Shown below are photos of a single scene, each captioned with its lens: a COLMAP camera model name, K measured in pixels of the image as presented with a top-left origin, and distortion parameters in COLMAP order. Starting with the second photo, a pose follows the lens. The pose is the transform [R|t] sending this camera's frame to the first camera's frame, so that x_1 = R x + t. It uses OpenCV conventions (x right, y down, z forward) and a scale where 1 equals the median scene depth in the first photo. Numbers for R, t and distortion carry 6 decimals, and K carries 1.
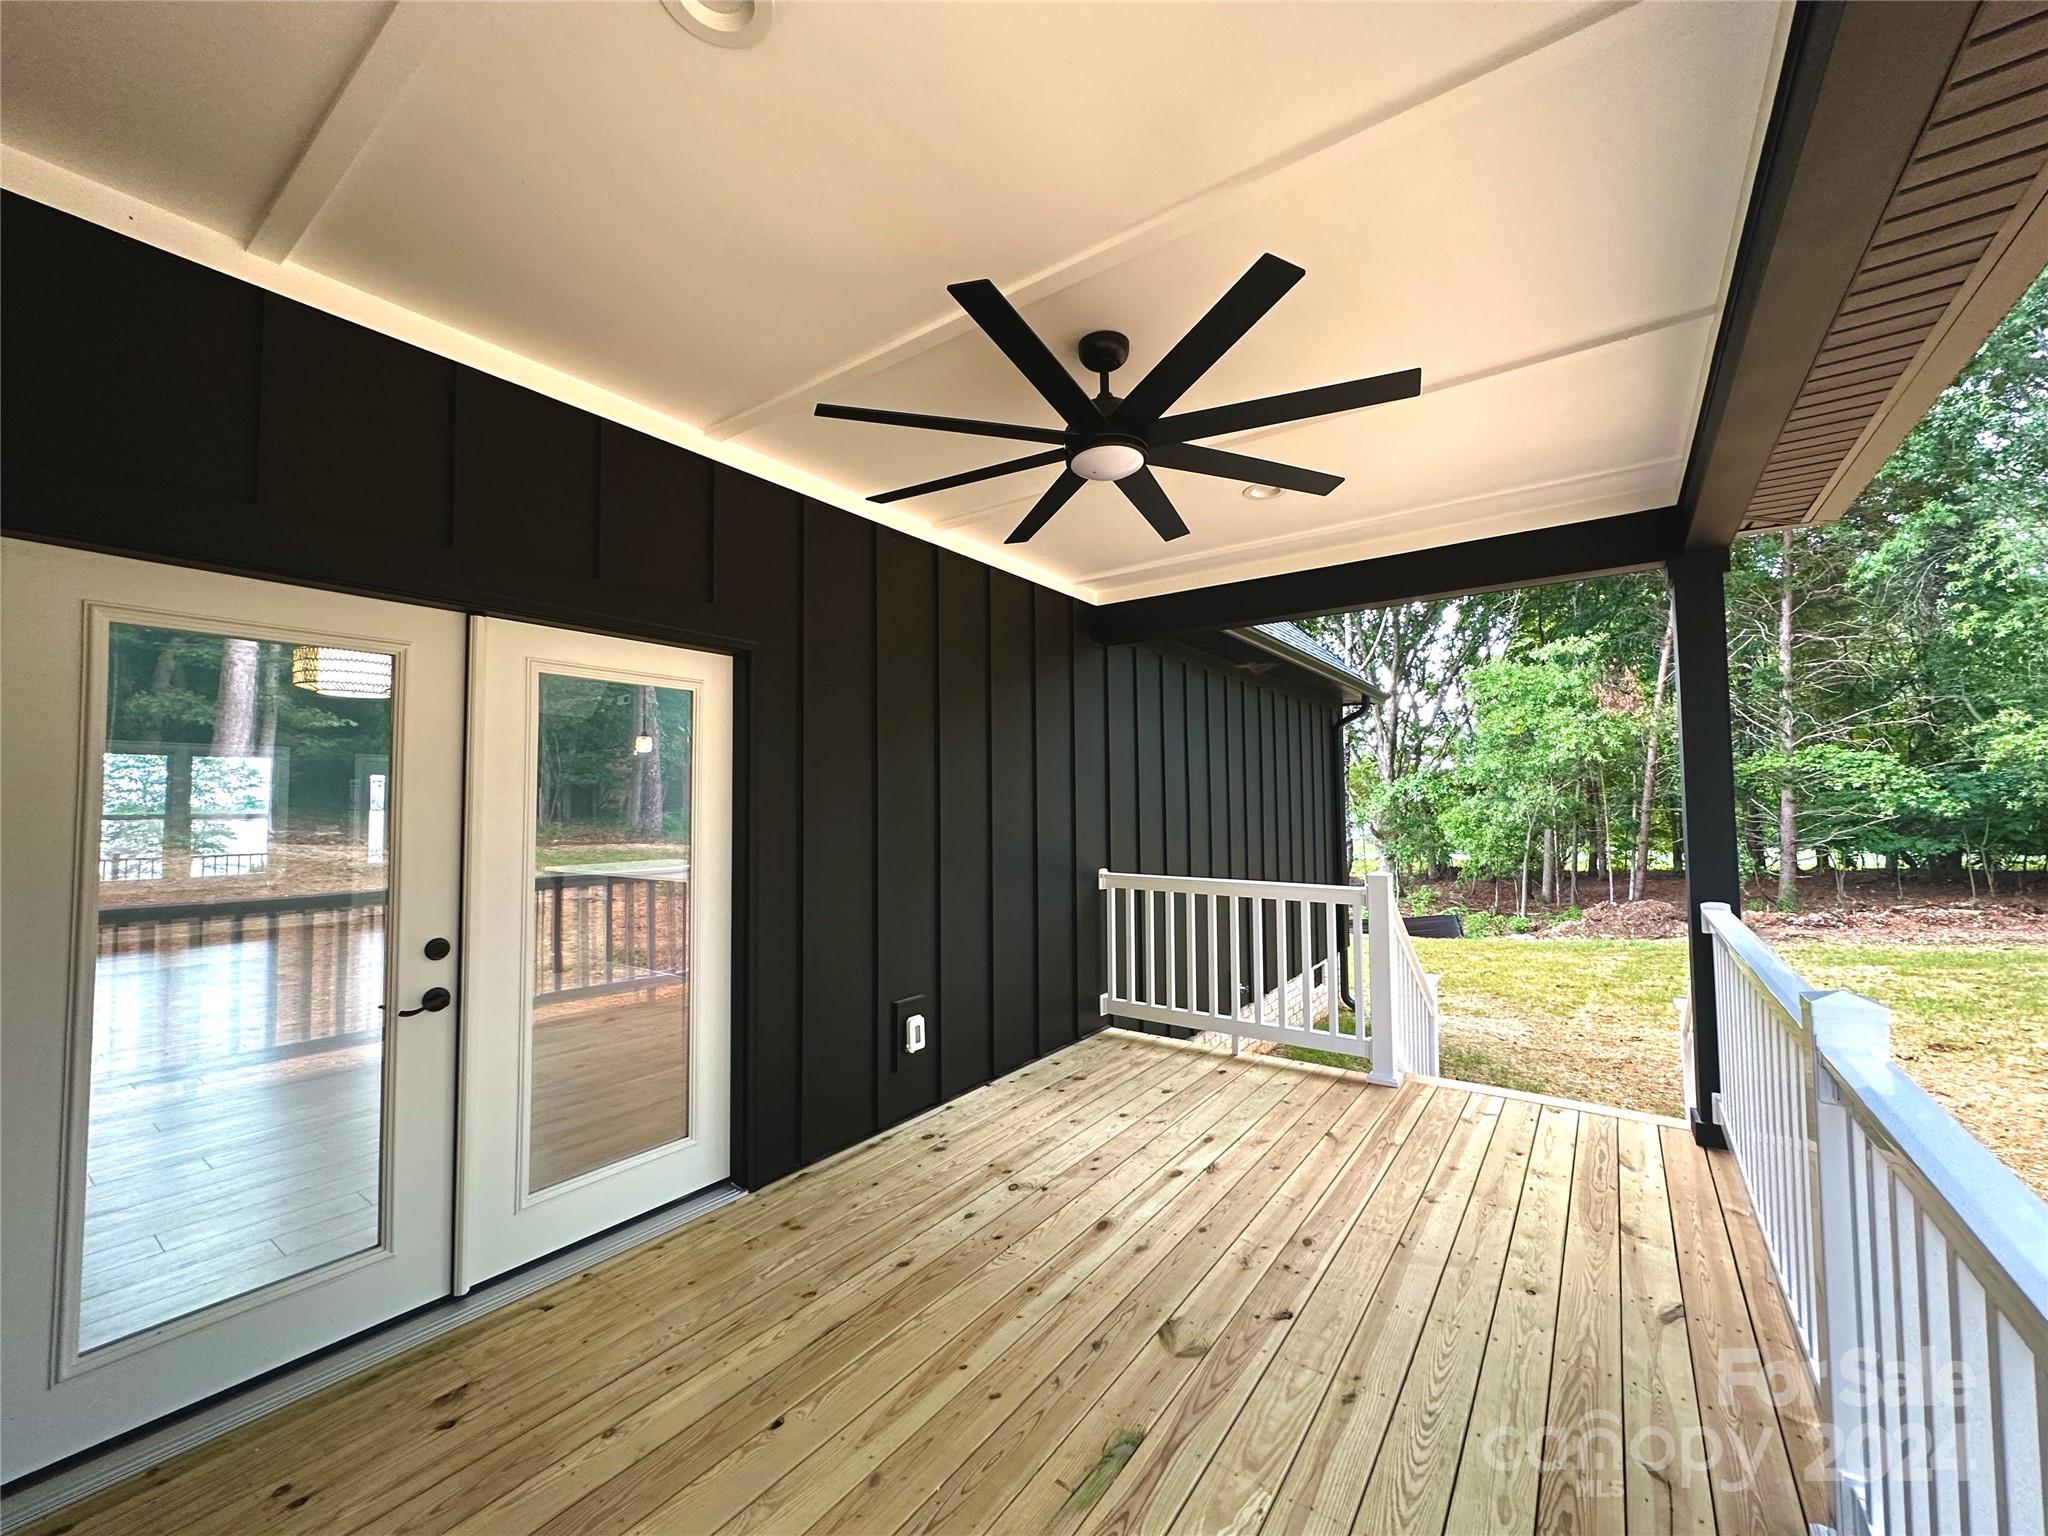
lens RADIAL K [[814.5, 0, 1022.0], [0, 814.5, 764.2], [0, 0, 1]] dist [-0.001470, -0.000306]
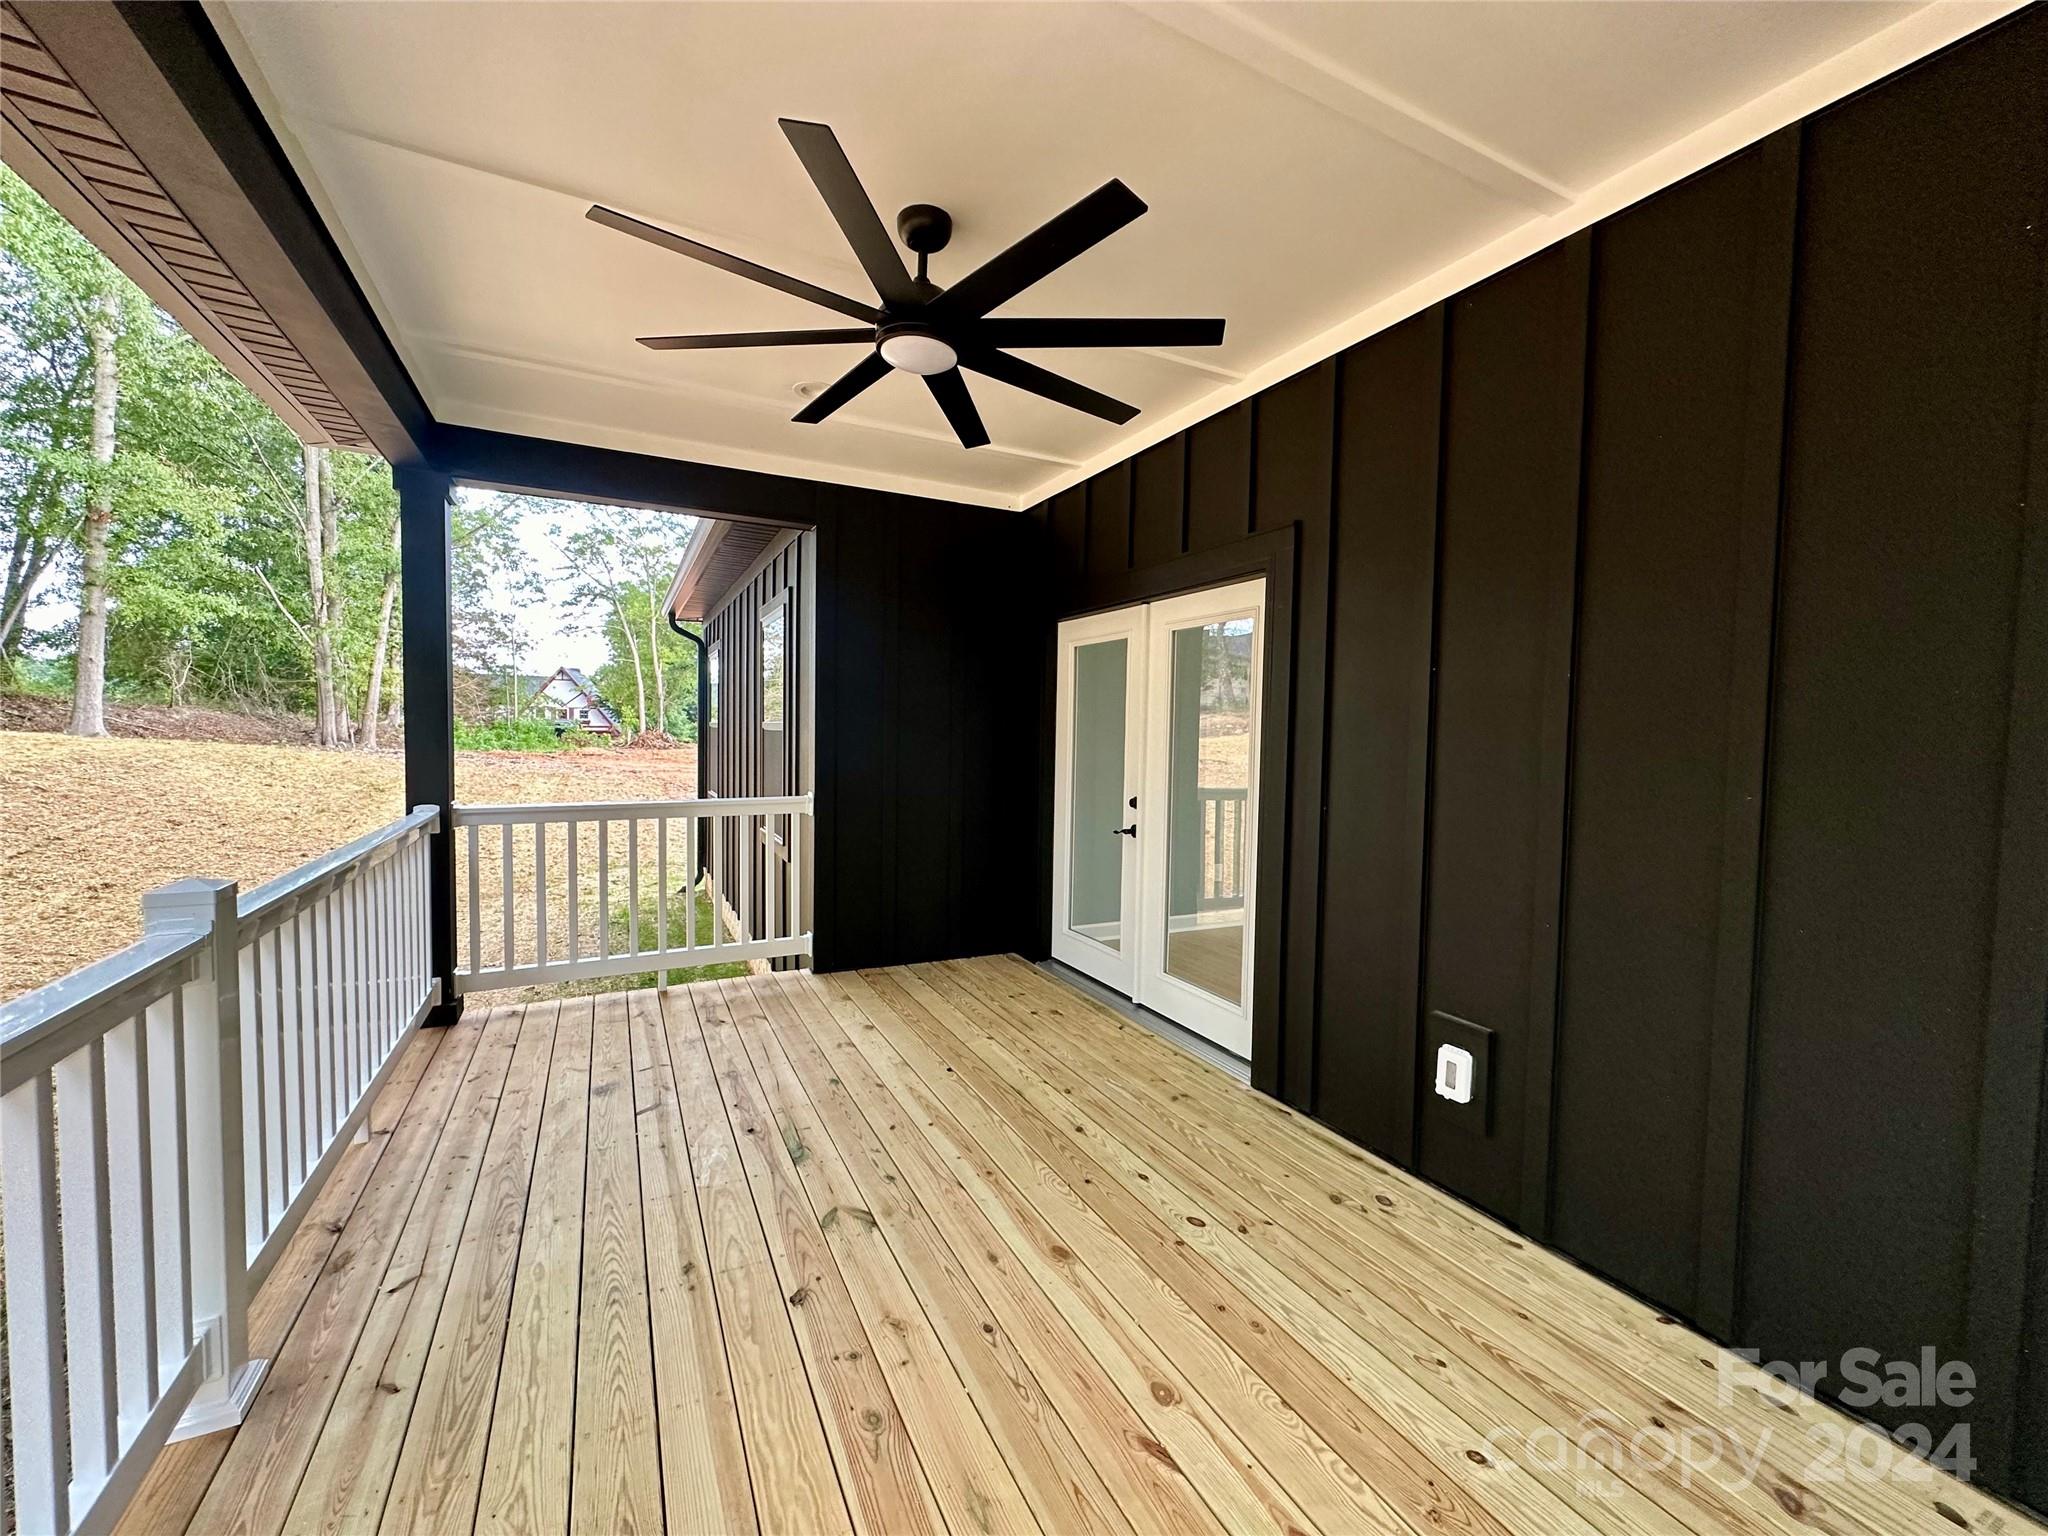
lens RADIAL K [[814.5, 0, 1022.0], [0, 814.5, 764.2], [0, 0, 1]] dist [-0.001470, -0.000306]
pose [[-0.456296, 0.037169, -0.889052, 0.932571], [0.030371, 0.999196, 0.026186, 0.089635], [0.889310, -0.015052, -0.457058, 1.563539]]
